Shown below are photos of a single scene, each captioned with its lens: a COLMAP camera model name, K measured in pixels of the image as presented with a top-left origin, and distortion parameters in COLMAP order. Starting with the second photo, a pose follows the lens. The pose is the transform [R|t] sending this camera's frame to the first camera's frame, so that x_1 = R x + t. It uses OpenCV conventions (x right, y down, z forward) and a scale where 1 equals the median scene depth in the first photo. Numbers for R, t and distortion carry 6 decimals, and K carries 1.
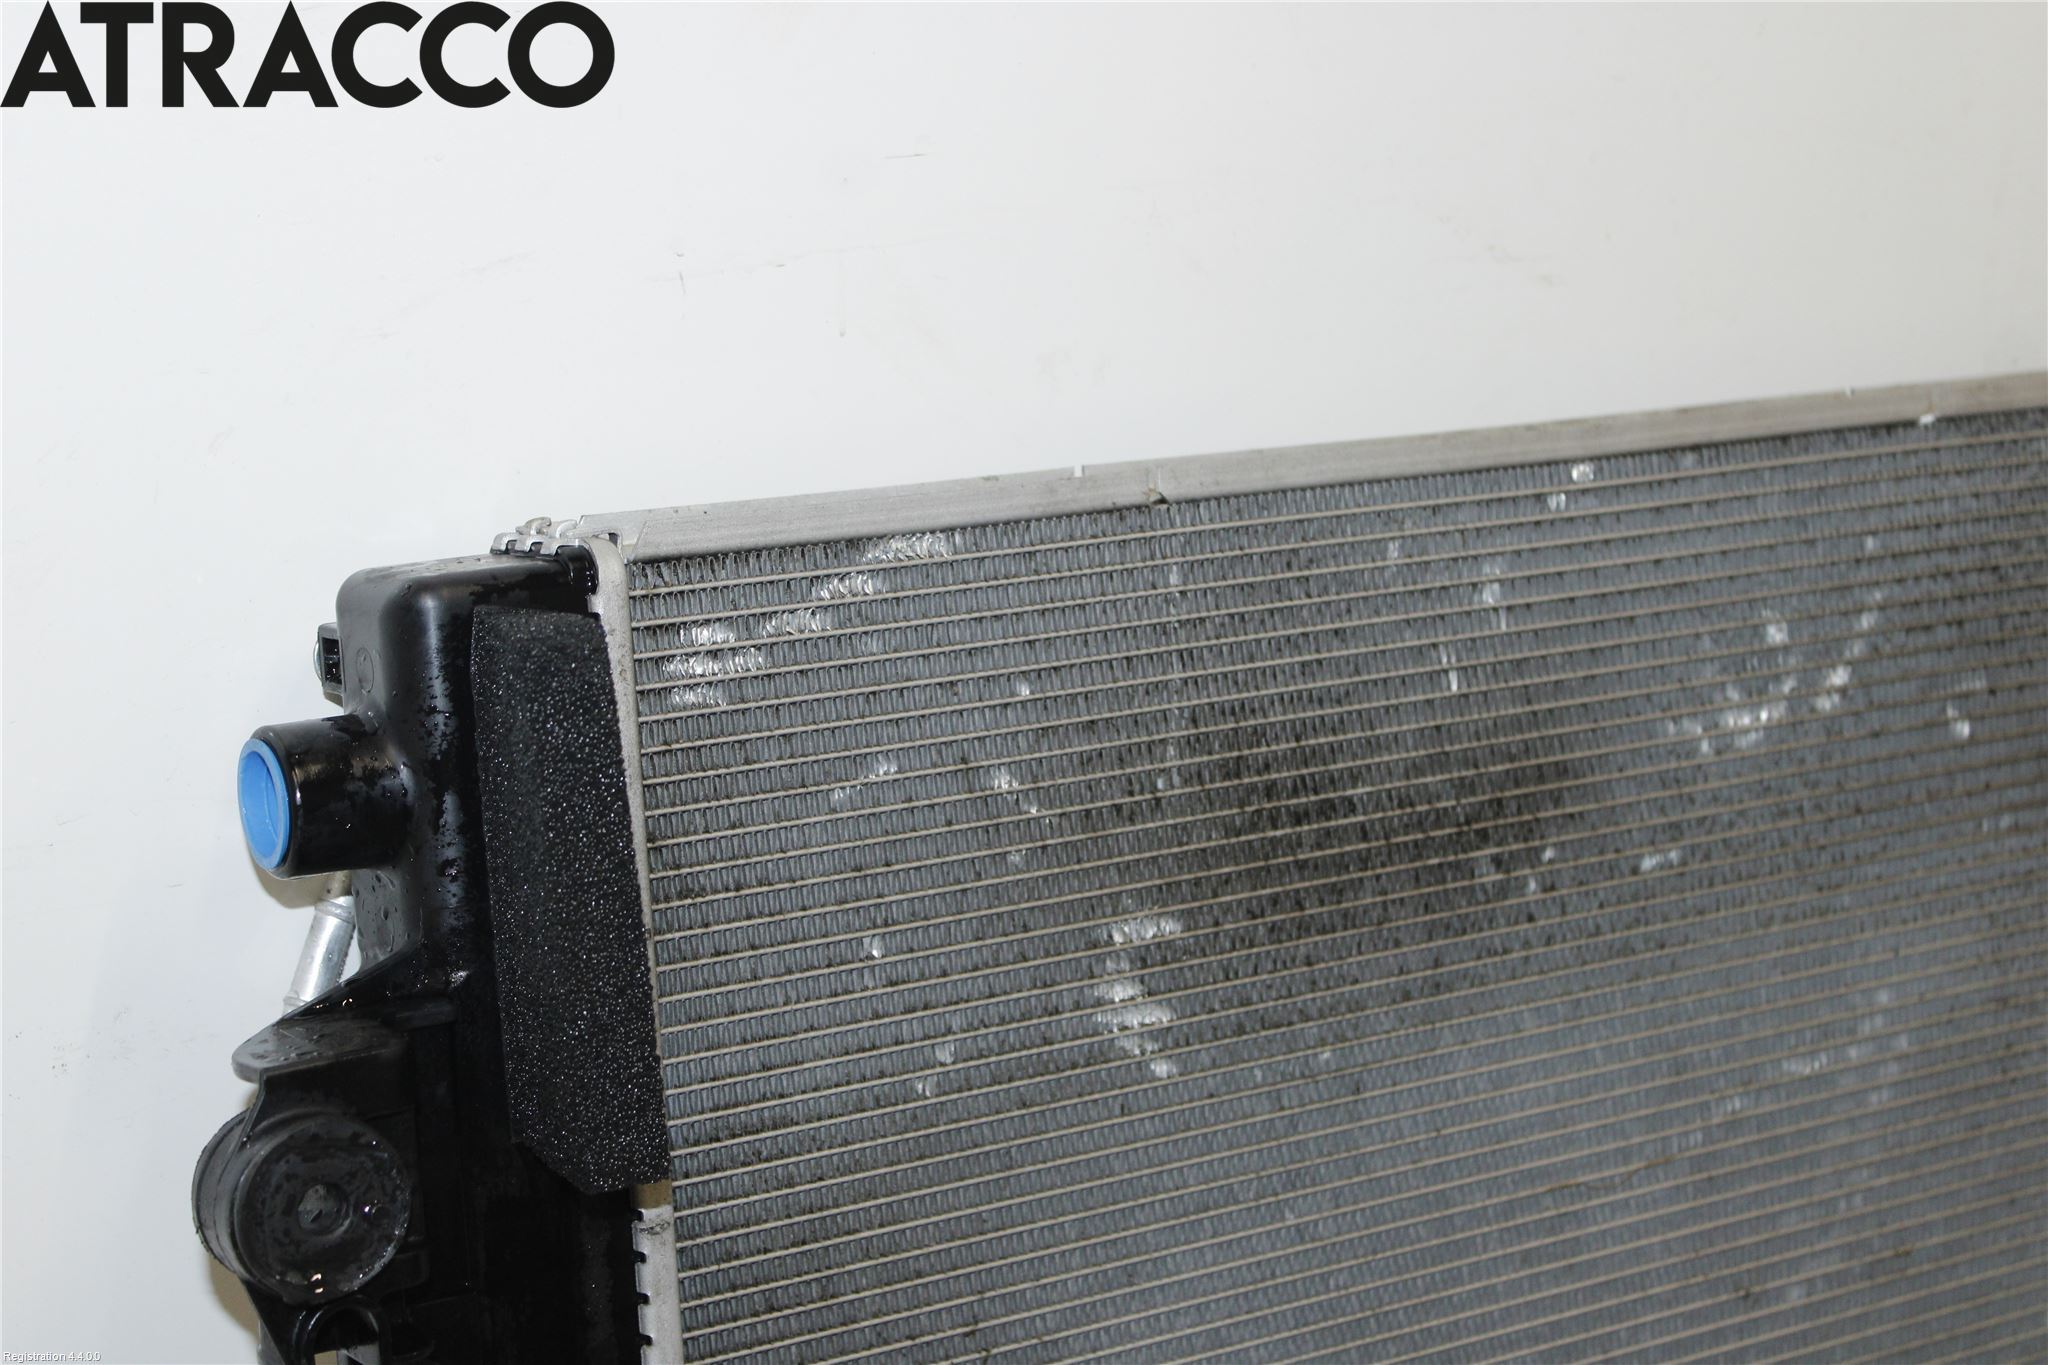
lens RADIAL K [[3772.4, 0, 1024.0], [0, 3772.4, 682.5], [0, 0, 1]] dist [0.009520, -0.103274]
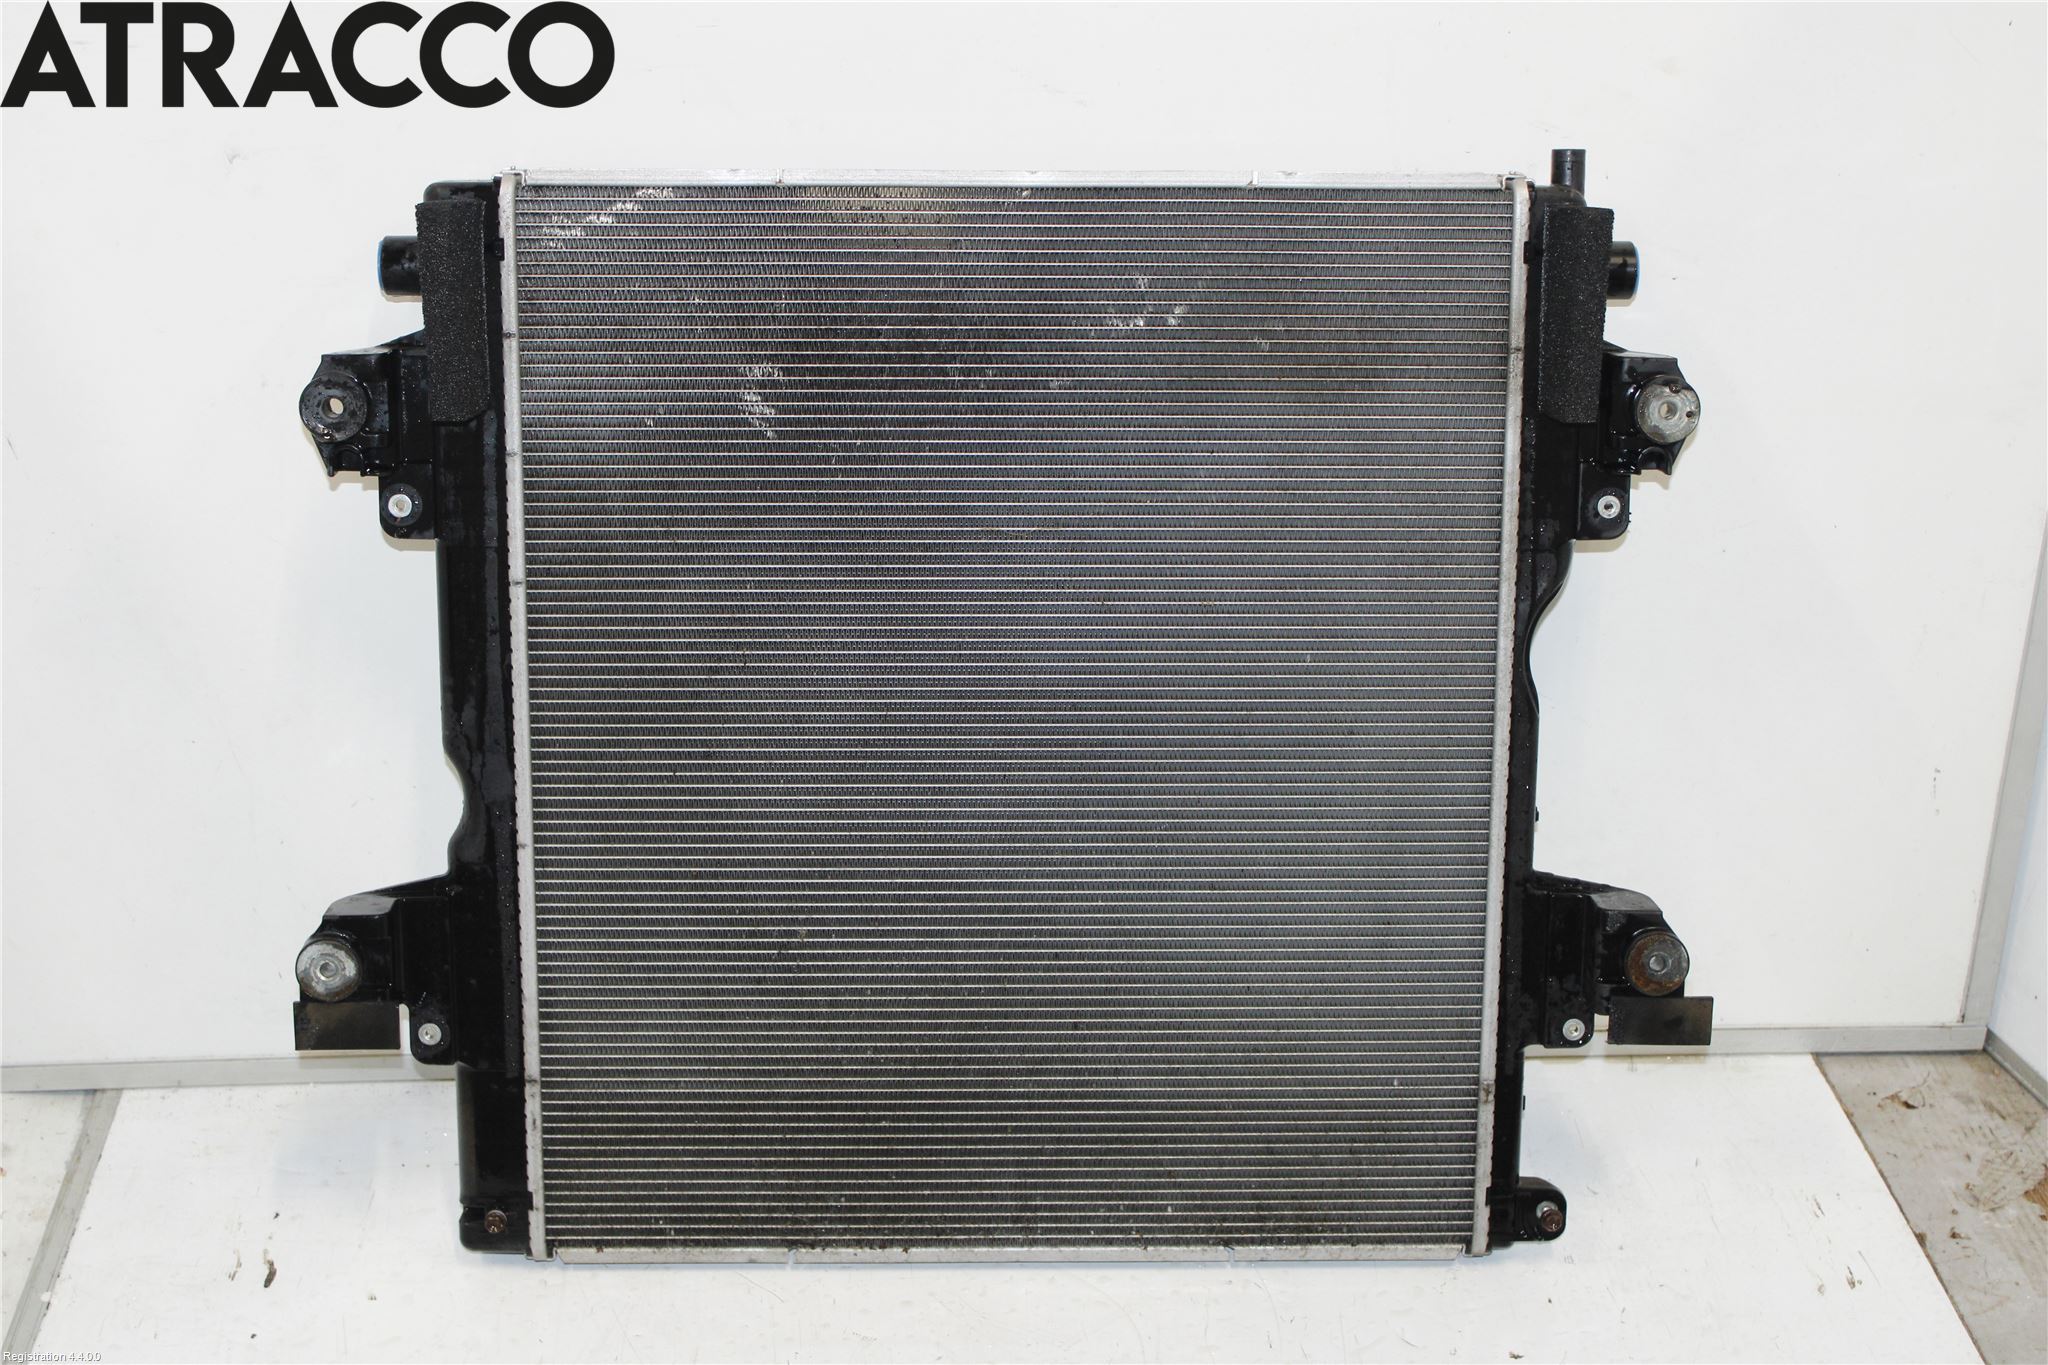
lens RADIAL K [[2836.0, 0, 1024.0], [0, 2836.0, 682.5], [0, 0, 1]] dist [-0.012238, -0.039786]
pose [[0.854189, 0.164183, -0.493362, 1.027871], [-0.118331, 0.985324, 0.123025, 0.019522], [0.506320, -0.046706, 0.861080, -0.417029]]
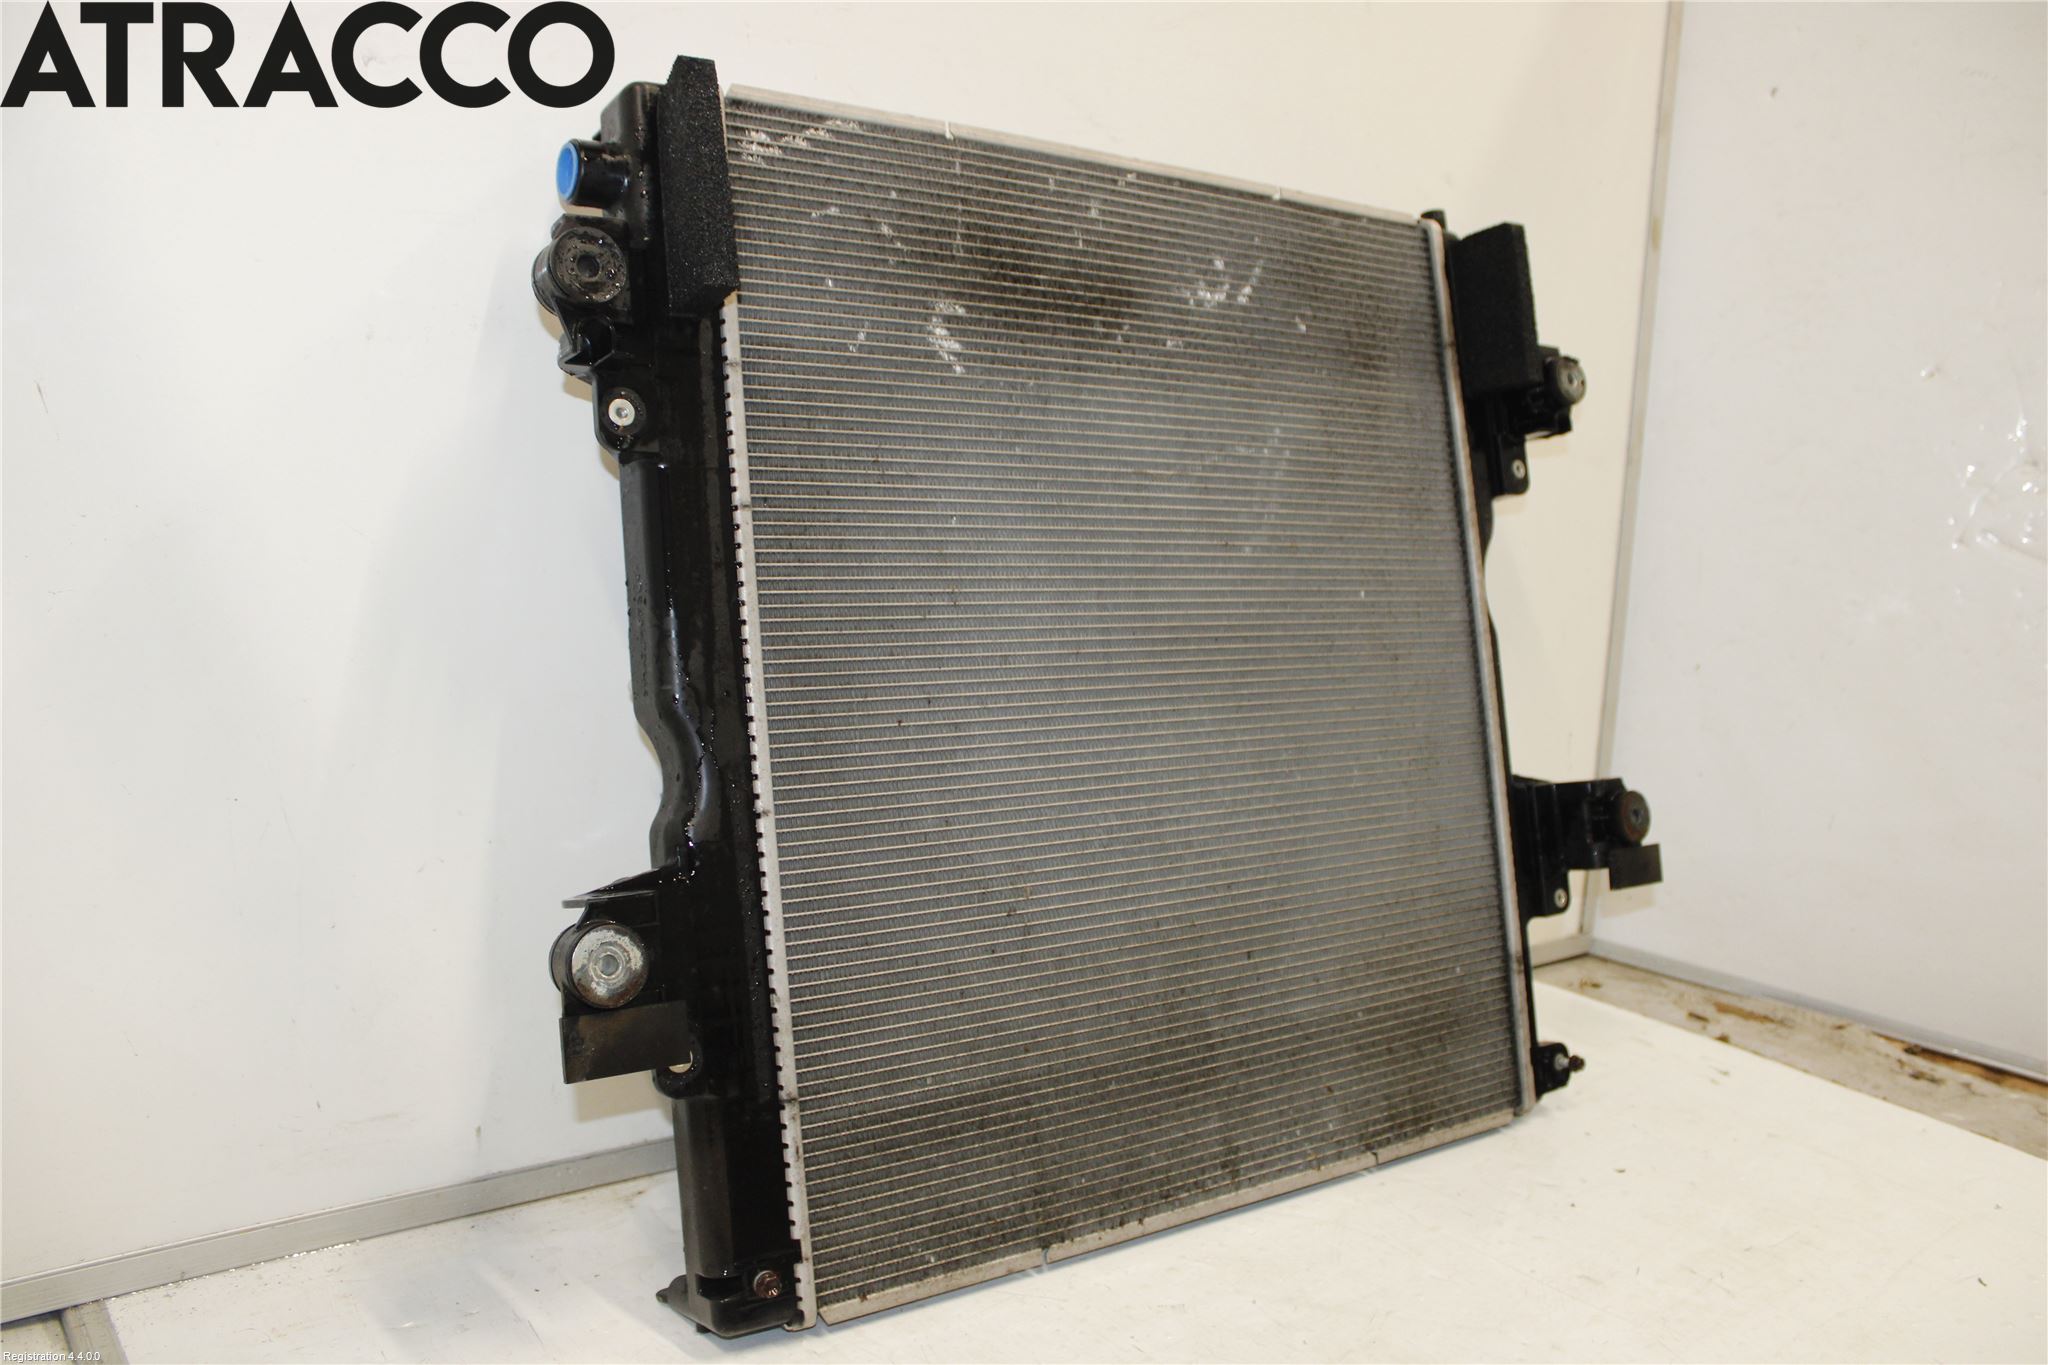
lens RADIAL K [[1668.7, 0, 1024.0], [0, 1668.7, 682.5], [0, 0, 1]] dist [-0.124178, 0.008987]
pose [[0.998525, -0.029041, 0.045878, 0.023746], [0.037159, 0.981581, -0.187398, 0.469786], [-0.039591, 0.188826, 0.981212, 0.039857]]
